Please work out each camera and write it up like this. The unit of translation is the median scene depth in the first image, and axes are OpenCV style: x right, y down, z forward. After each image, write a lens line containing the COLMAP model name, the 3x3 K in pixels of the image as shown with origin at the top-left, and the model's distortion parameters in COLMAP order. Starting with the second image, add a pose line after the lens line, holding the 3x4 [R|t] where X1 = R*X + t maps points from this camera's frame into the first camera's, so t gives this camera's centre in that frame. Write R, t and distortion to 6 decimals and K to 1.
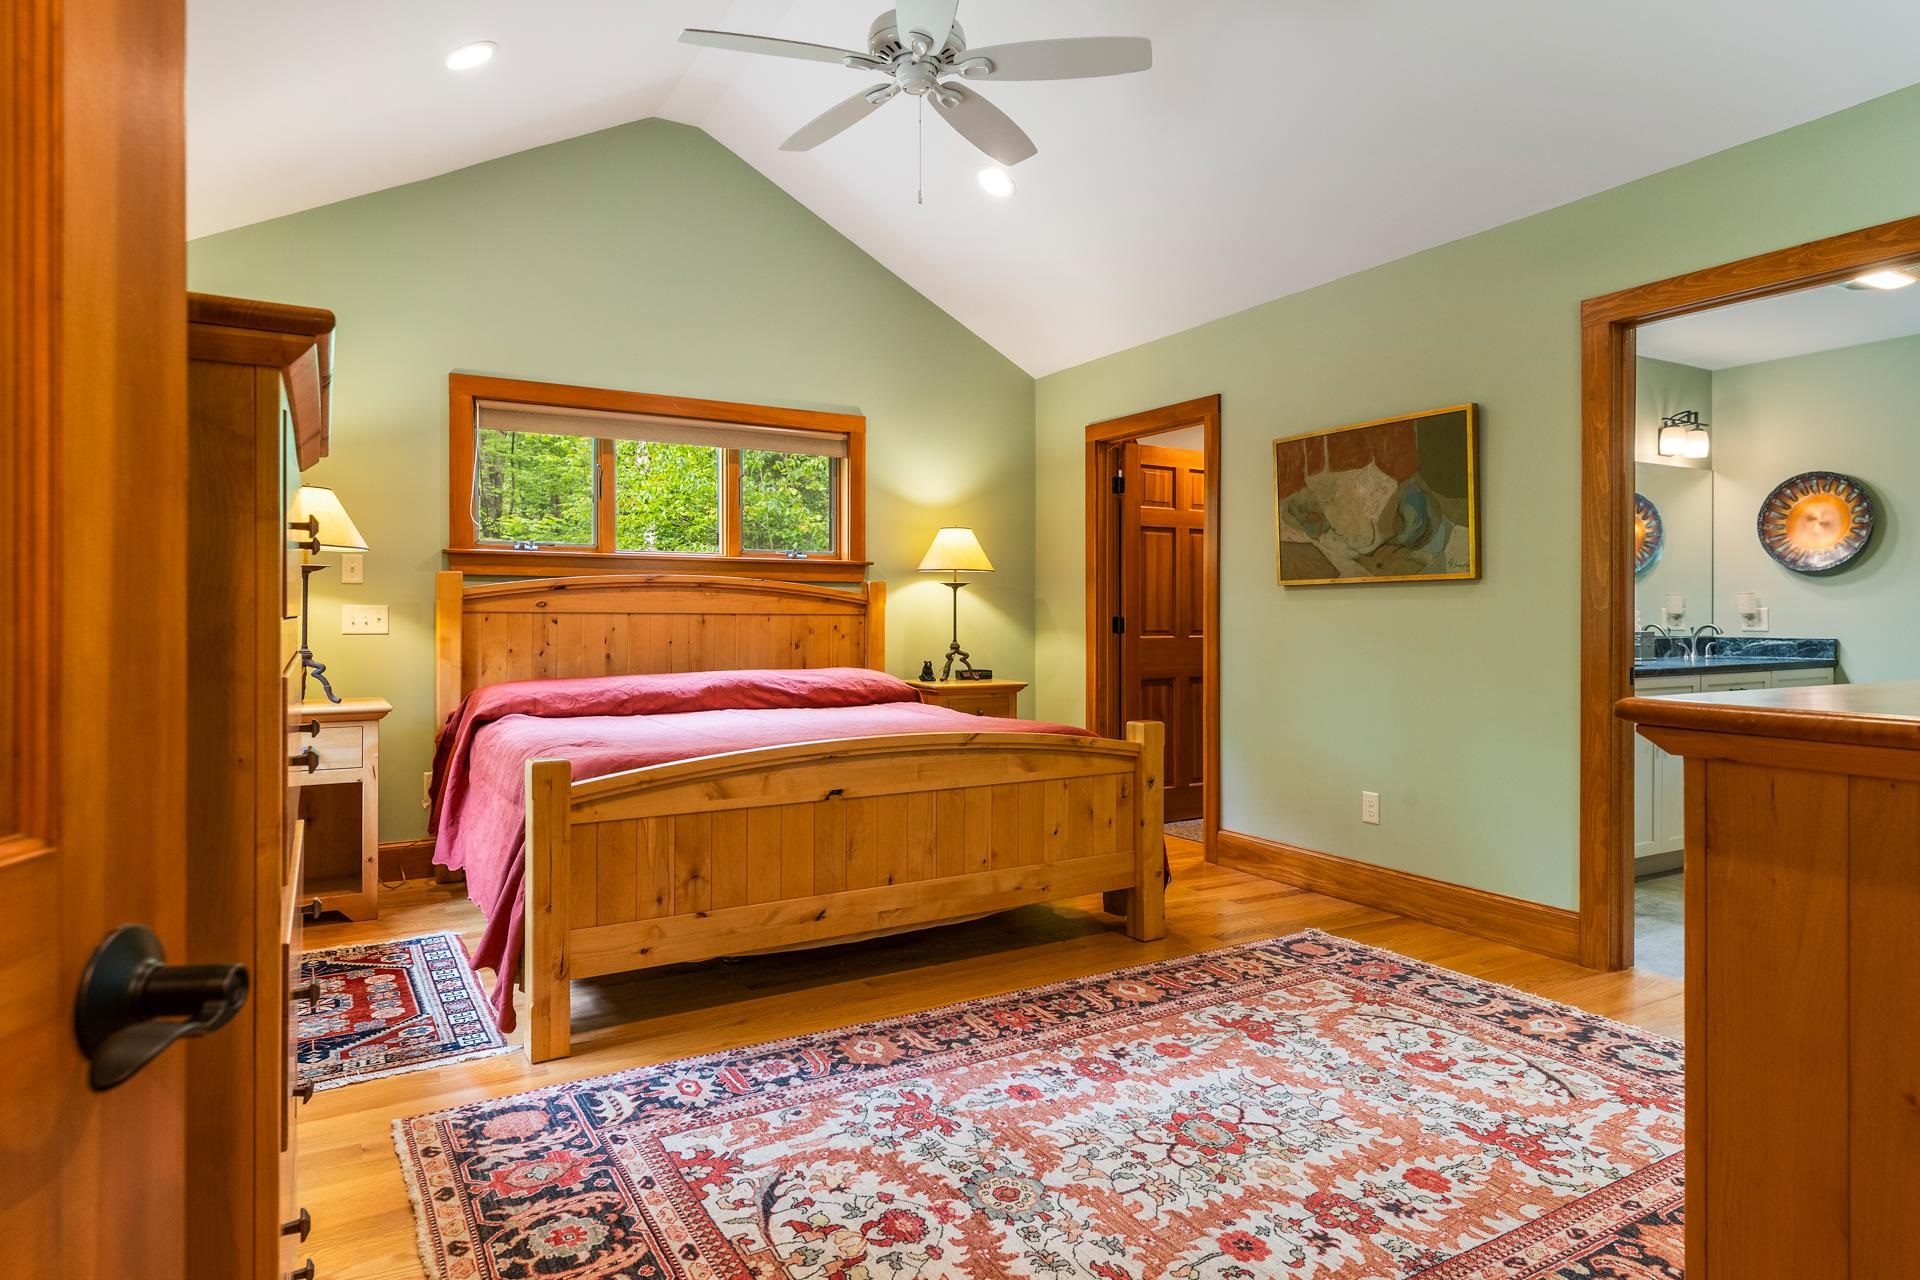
lens RADIAL K [[1106.2, 0, 957.7], [0, 1106.2, 620.1], [0, 0, 1]] dist [0.004446, -0.000151]
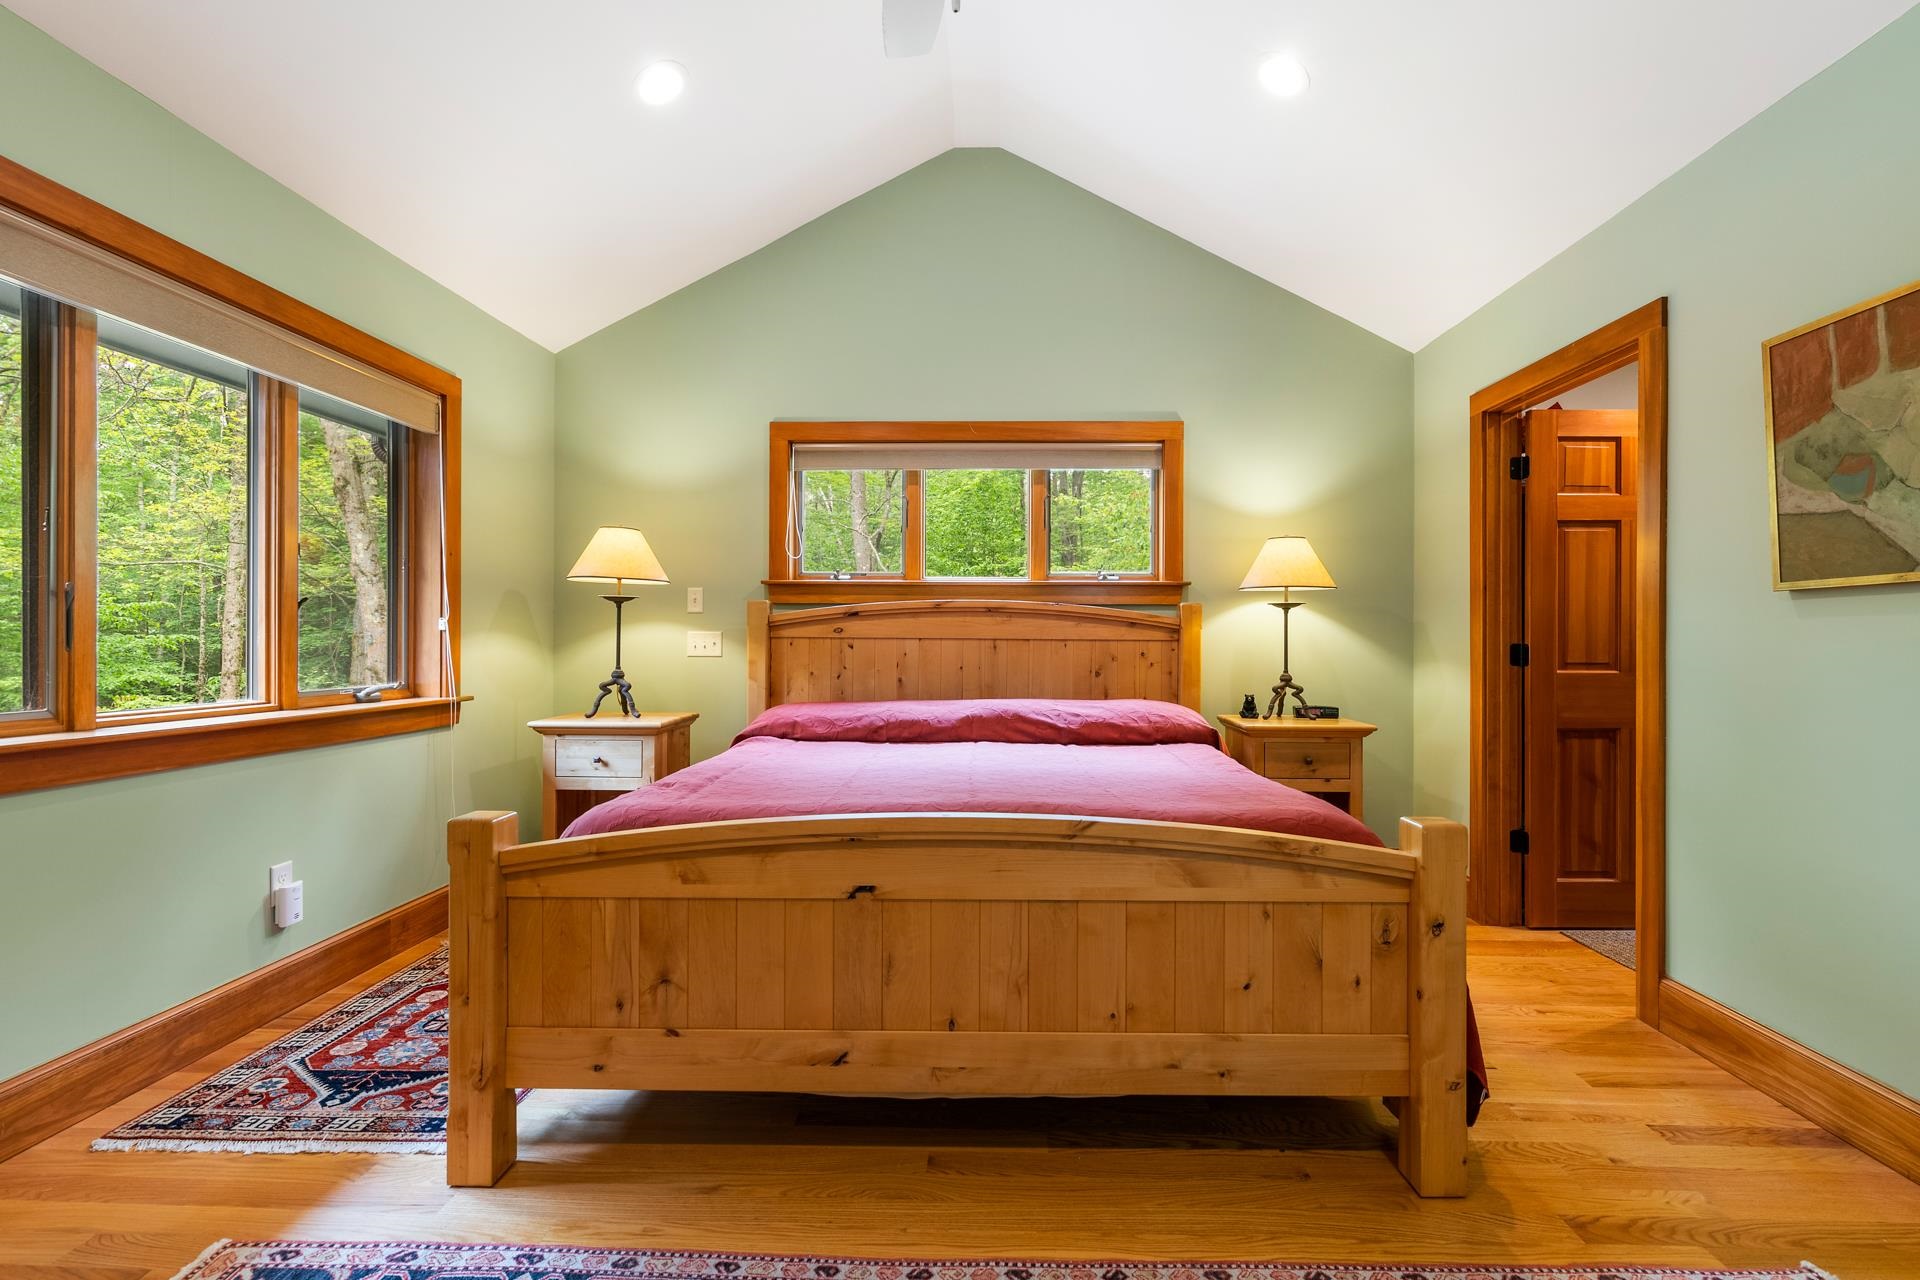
lens RADIAL K [[852.8, 0, 960.0], [0, 852.8, 640.0], [0, 0, 1]] dist [-0.001954, -0.001284]
pose [[0.849573, 0.001240, -0.527470, 0.153966], [-0.004167, 0.999982, -0.004359, -0.001773], [0.527455, 0.005901, 0.849562, 0.376802]]
